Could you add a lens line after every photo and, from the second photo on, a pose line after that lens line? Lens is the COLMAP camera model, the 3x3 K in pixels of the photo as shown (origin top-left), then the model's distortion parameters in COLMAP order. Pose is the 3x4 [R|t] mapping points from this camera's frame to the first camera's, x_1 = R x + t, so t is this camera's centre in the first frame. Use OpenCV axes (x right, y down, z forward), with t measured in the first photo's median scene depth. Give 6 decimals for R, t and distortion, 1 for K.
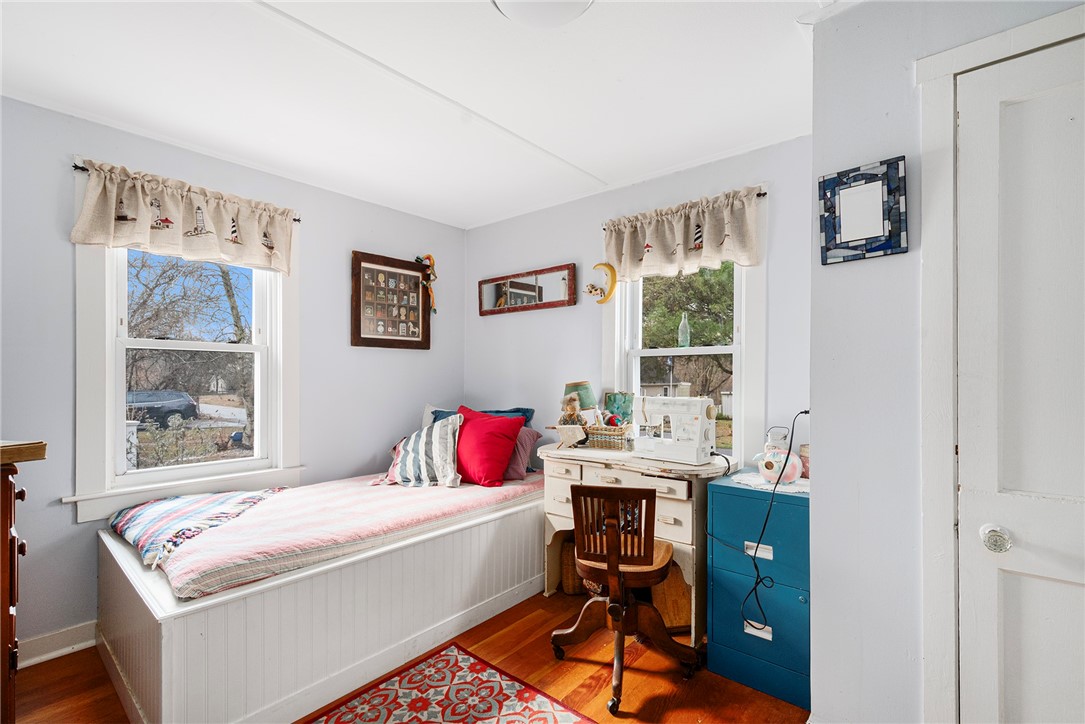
lens RADIAL K [[483.4, 0, 538.2], [0, 483.4, 378.1], [0, 0, 1]] dist [0.013073, -0.003060]
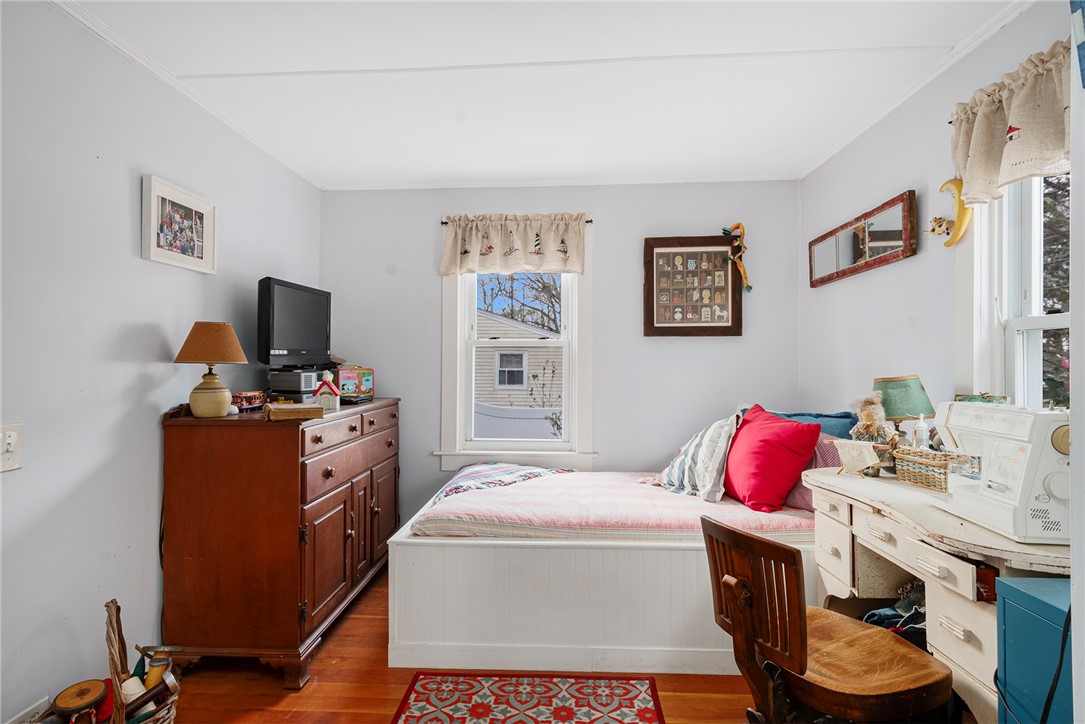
lens RADIAL K [[529.1, 0, 536.4], [0, 529.1, 358.7], [0, 0, 1]] dist [0.010342, -0.001649]
pose [[0.617961, -0.015410, -0.786058, 0.362692], [-0.002188, 0.999770, -0.021320, 0.001821], [0.786206, 0.014895, 0.617785, 0.204785]]
